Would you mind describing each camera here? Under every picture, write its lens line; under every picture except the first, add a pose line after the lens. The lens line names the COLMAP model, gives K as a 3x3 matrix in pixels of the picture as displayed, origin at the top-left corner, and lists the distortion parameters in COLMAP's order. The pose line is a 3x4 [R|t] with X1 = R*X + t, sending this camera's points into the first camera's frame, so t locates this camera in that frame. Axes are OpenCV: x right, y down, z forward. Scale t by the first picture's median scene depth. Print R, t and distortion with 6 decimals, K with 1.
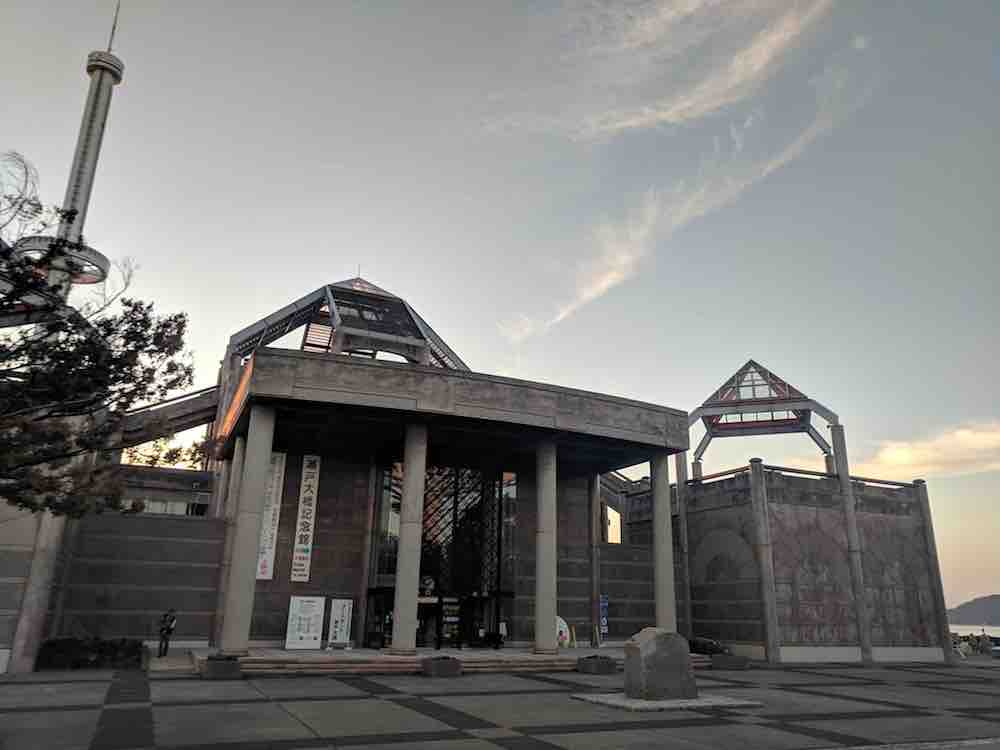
lens RADIAL K [[744.3, 0, 501.5], [0, 744.3, 352.1], [0, 0, 1]] dist [0.004632, 0.004683]
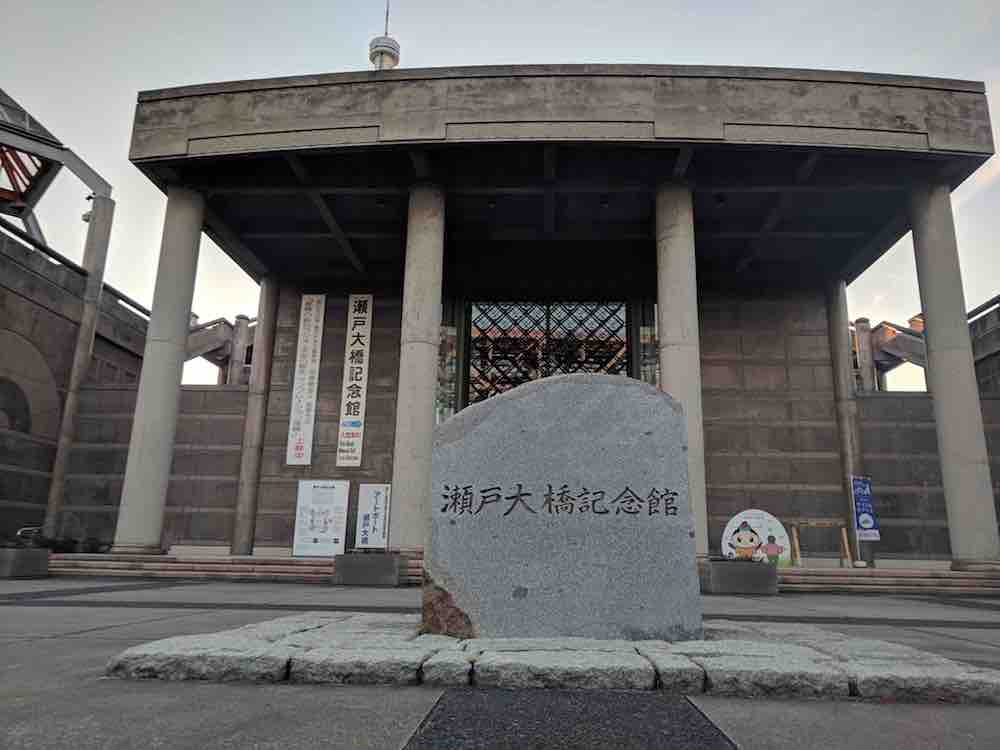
lens RADIAL K [[744.3, 0, 501.5], [0, 744.3, 352.1], [0, 0, 1]] dist [0.004632, 0.004683]
pose [[0.889138, -0.121410, -0.441240, 0.173678], [0.147138, 0.988815, 0.024416, 0.203109], [0.433340, -0.086632, 0.897057, 0.440607]]
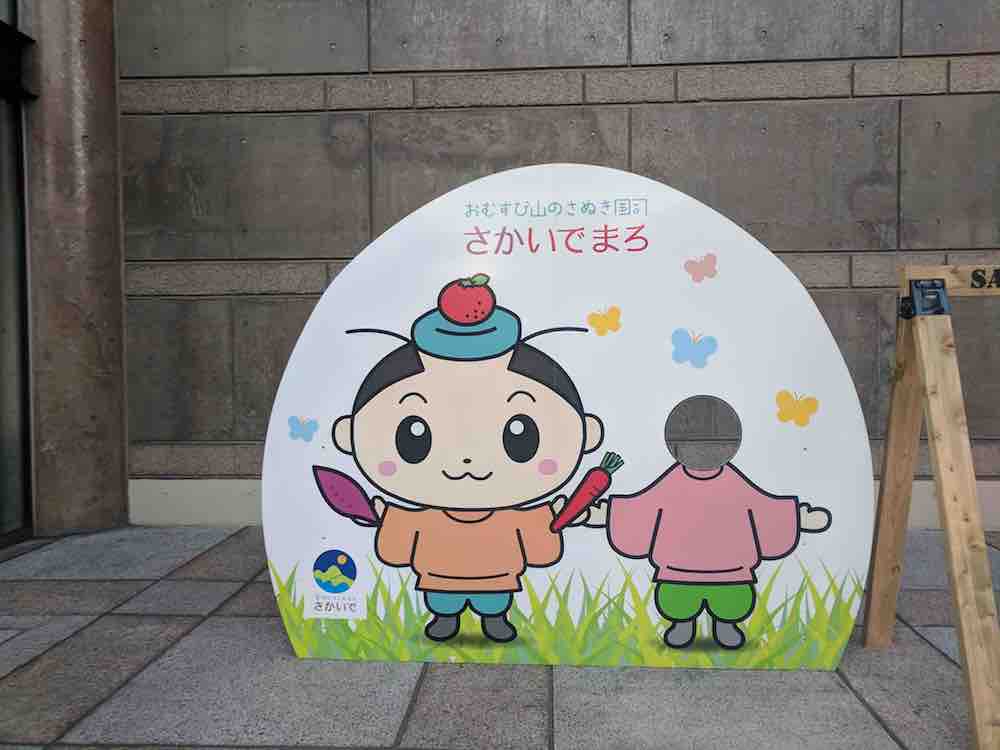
lens RADIAL K [[744.3, 0, 501.5], [0, 744.3, 352.1], [0, 0, 1]] dist [0.004632, 0.004683]
pose [[0.885738, -0.014449, -0.463961, 0.098795], [0.175976, 0.935357, 0.306823, 0.368651], [0.429536, -0.353411, 0.831023, 0.998681]]
